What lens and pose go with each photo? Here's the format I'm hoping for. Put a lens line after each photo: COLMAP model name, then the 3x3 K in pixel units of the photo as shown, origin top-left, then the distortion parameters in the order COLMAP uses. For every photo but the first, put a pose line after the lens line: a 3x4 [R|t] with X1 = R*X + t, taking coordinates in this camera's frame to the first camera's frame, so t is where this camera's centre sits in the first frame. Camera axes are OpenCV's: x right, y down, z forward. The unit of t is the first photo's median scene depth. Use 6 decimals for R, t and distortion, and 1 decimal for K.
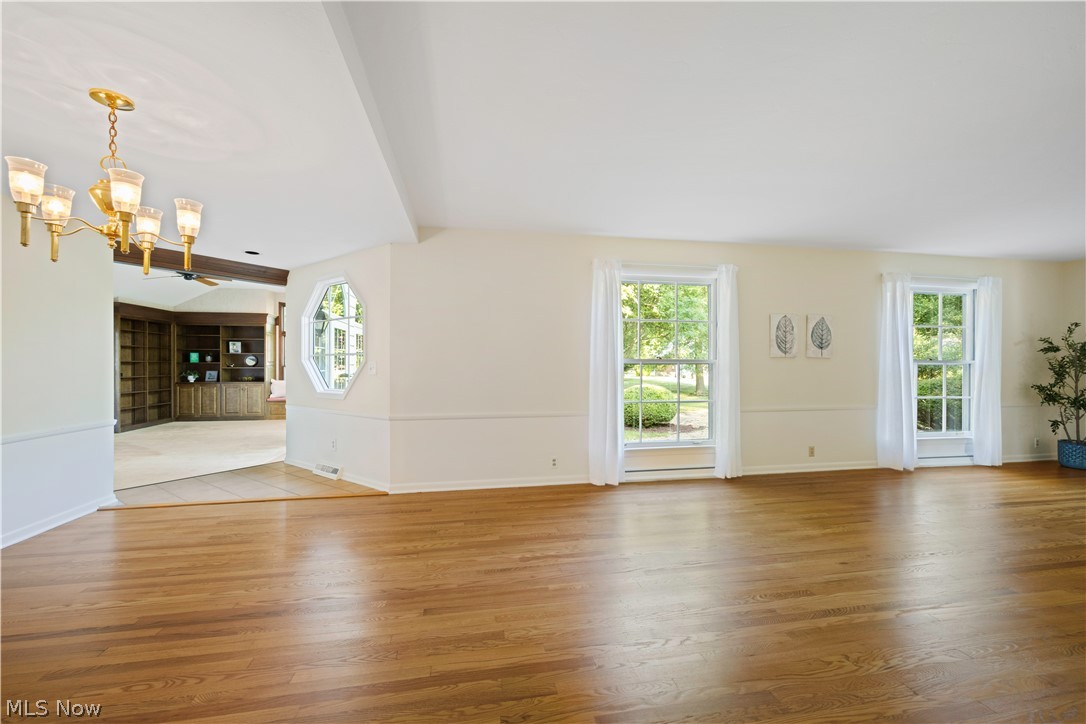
lens RADIAL K [[430.6, 0, 542.1], [0, 430.6, 363.3], [0, 0, 1]] dist [-0.000223, -0.000049]
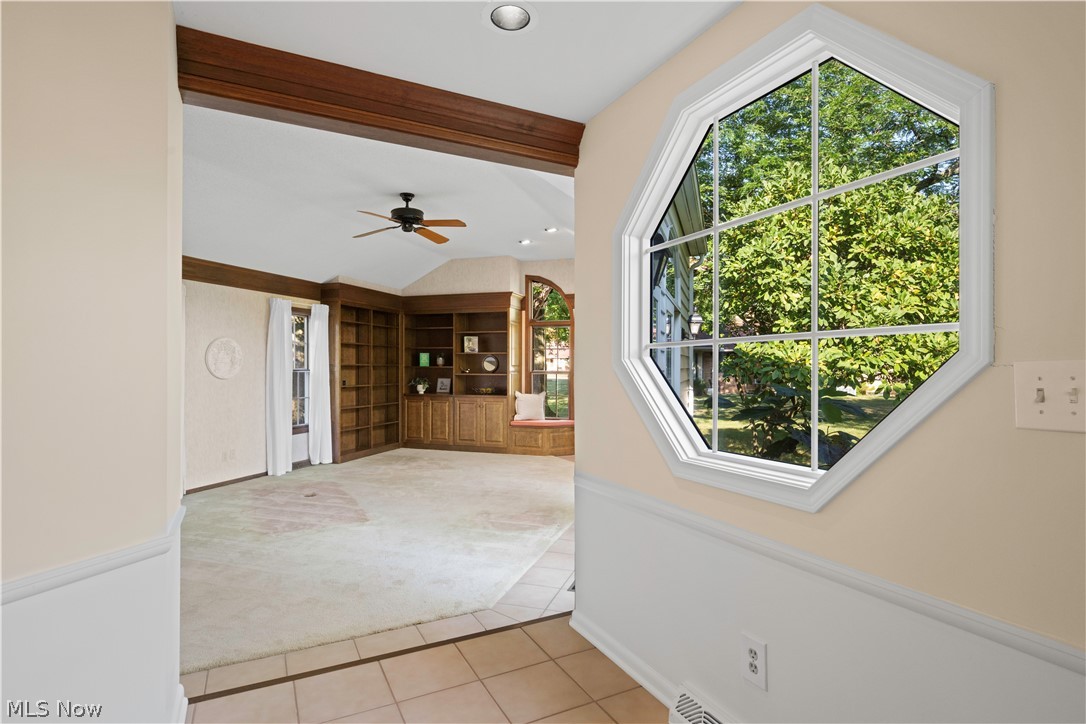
lens RADIAL K [[556.5, 0, 544.8], [0, 556.5, 365.5], [0, 0, 1]] dist [0.001867, 0.000159]
pose [[0.882518, 0.000593, -0.470279, -0.199655], [-0.002786, 0.999988, -0.003966, -0.000164], [0.470271, 0.004810, 0.882509, 0.283362]]
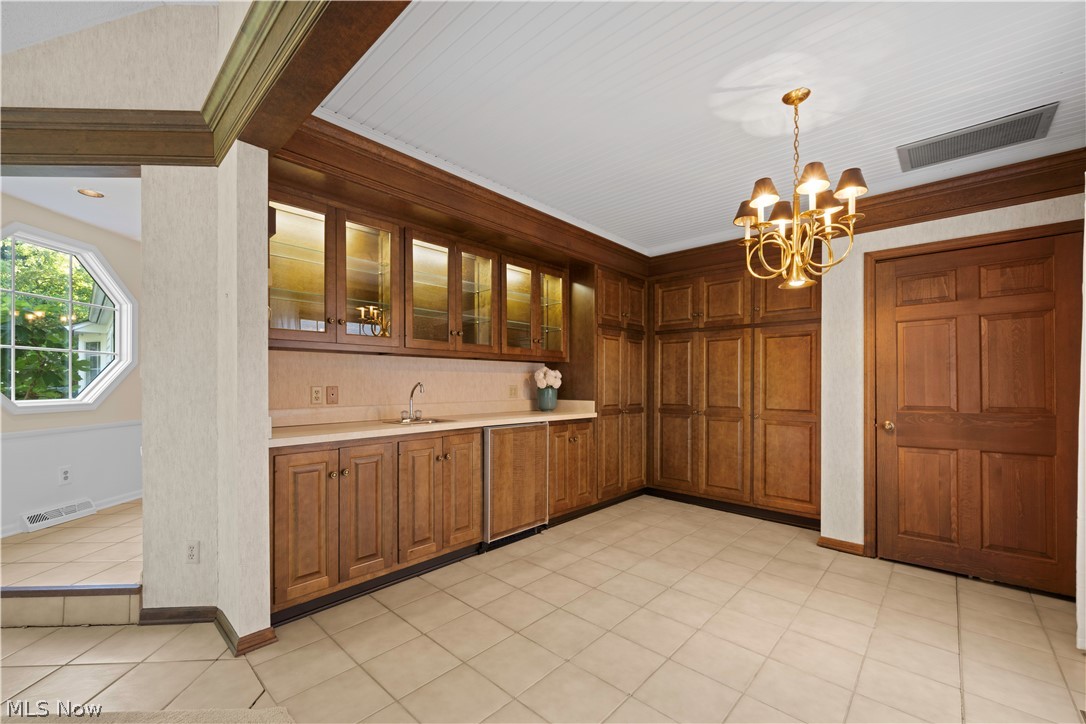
lens RADIAL K [[438.4, 0, 543.3], [0, 438.4, 387.4], [0, 0, 1]] dist [-0.002280, -0.000170]
pose [[-0.600653, -0.004948, 0.799495, -0.712444], [0.001657, 0.999971, 0.007434, 0.017446], [-0.799508, 0.005790, -0.600627, 0.367445]]
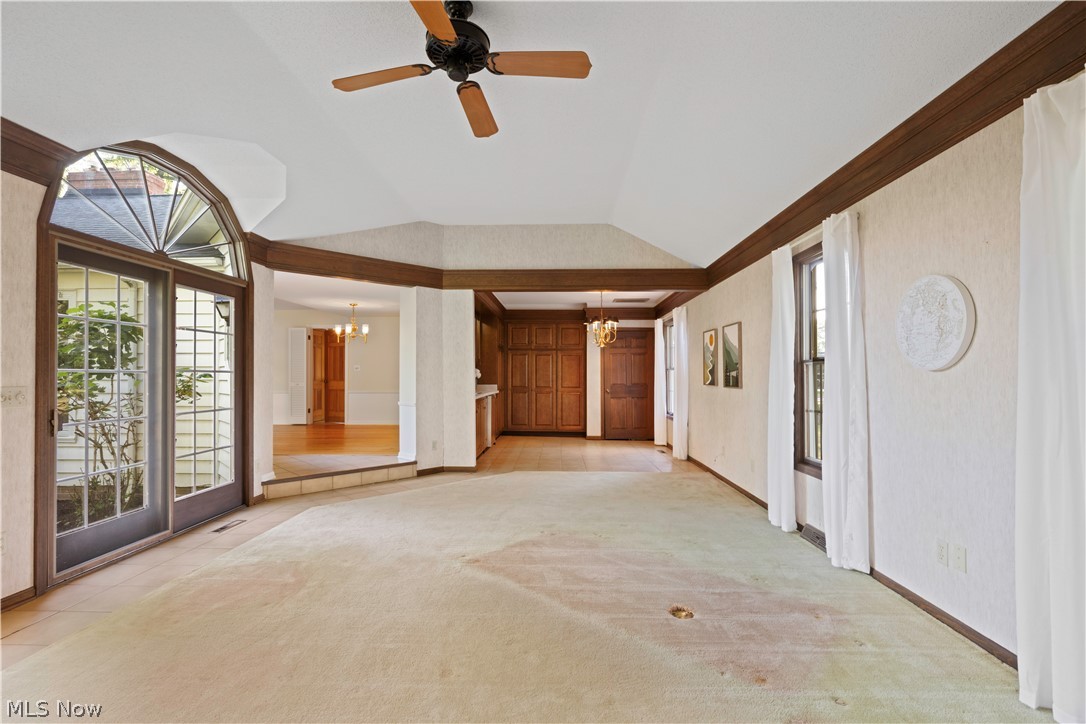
lens RADIAL K [[495.4, 0, 542.1], [0, 495.4, 370.4], [0, 0, 1]] dist [0.000401, -0.000291]
pose [[-0.977697, 0.004225, 0.209976, -0.689360], [0.002473, 0.999960, -0.008606, 0.014943], [-0.210004, -0.007895, -0.977669, 0.963013]]
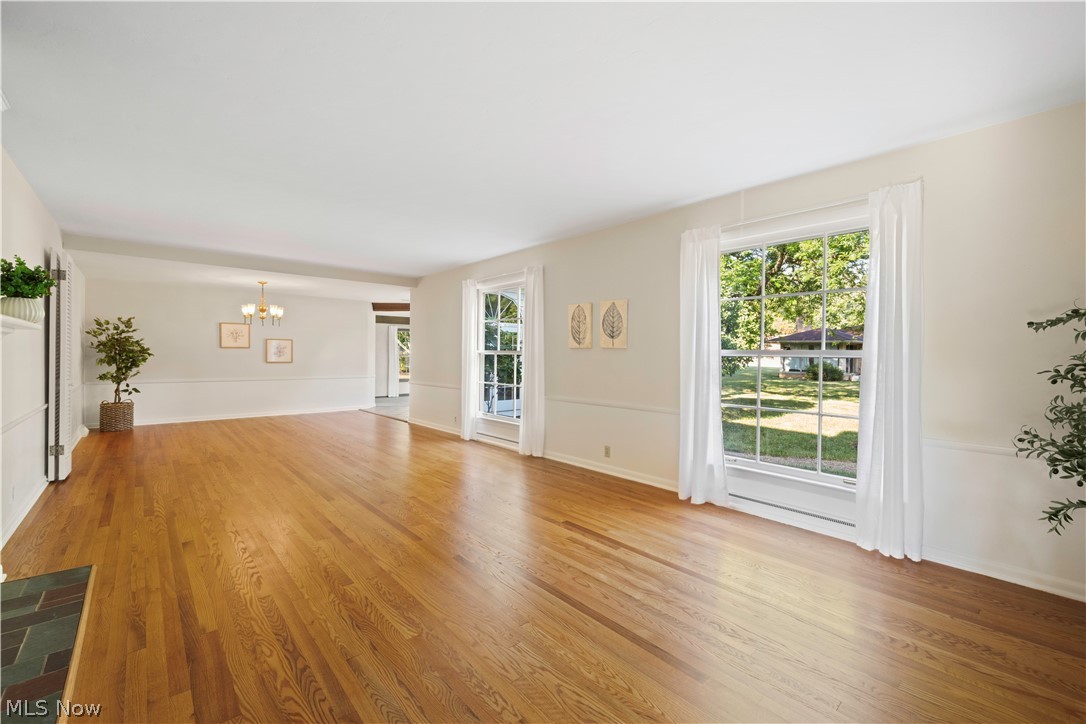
lens RADIAL K [[451.1, 0, 538.7], [0, 451.1, 361.4], [0, 0, 1]] dist [0.000105, -0.000301]
pose [[0.517077, 0.015505, -0.855799, 0.669097], [-0.010707, 0.999875, 0.011646, 0.002694], [0.855872, 0.003141, 0.517178, 0.188750]]
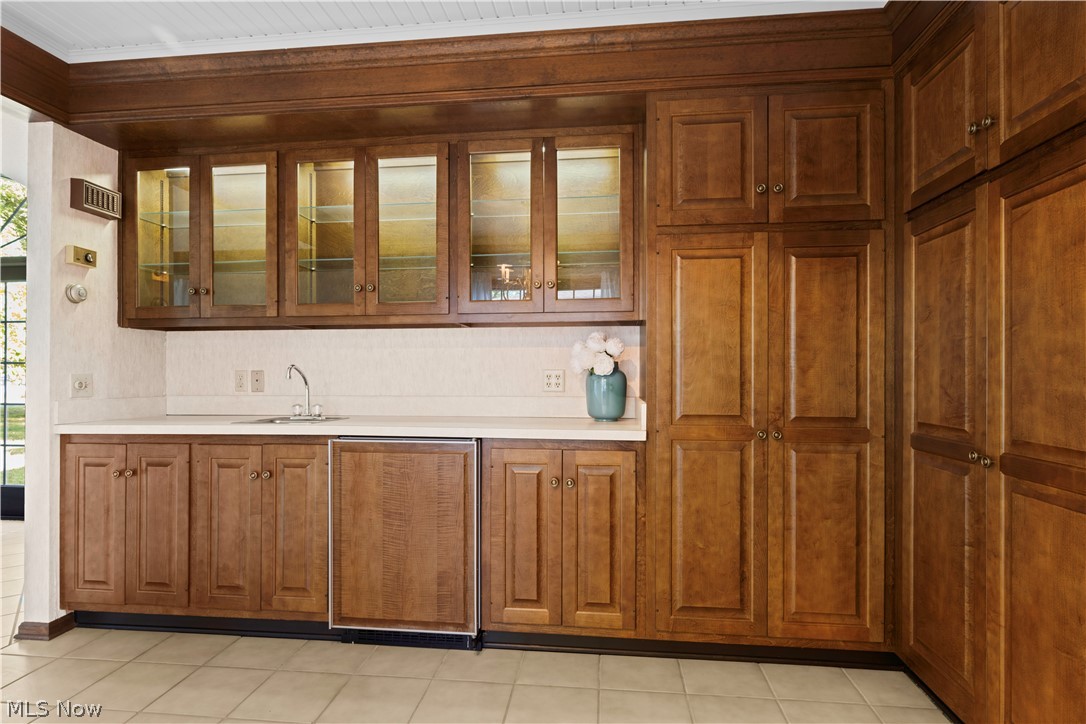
lens RADIAL K [[594.6, 0, 541.3], [0, 594.6, 373.1], [0, 0, 1]] dist [0.000827, 0.000384]
pose [[0.292951, -0.001260, 0.956127, -0.659996], [0.002210, 0.999997, 0.000641, 0.020344], [-0.956125, 0.001926, 0.292953, 0.055309]]
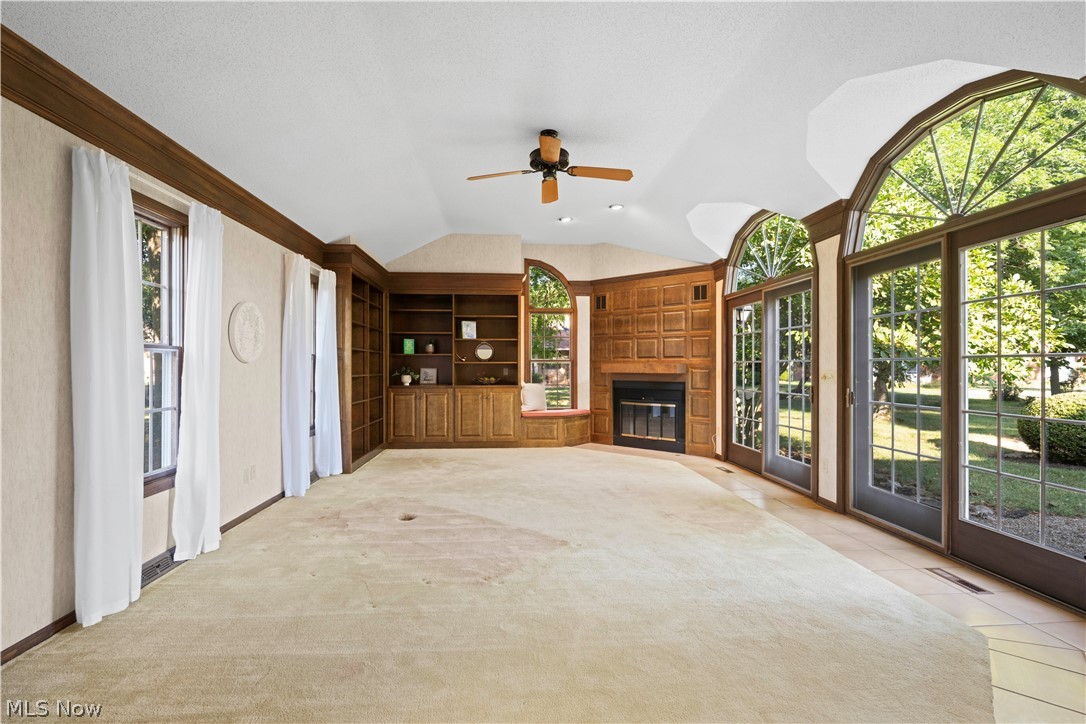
lens RADIAL K [[494.8, 0, 543.3], [0, 494.8, 364.0], [0, 0, 1]] dist [0.000841, 0.000101]
pose [[0.995028, -0.001130, -0.099593, -0.557106], [0.000516, 0.999981, -0.006183, 0.017337], [0.099598, 0.006101, 0.995009, 0.310435]]
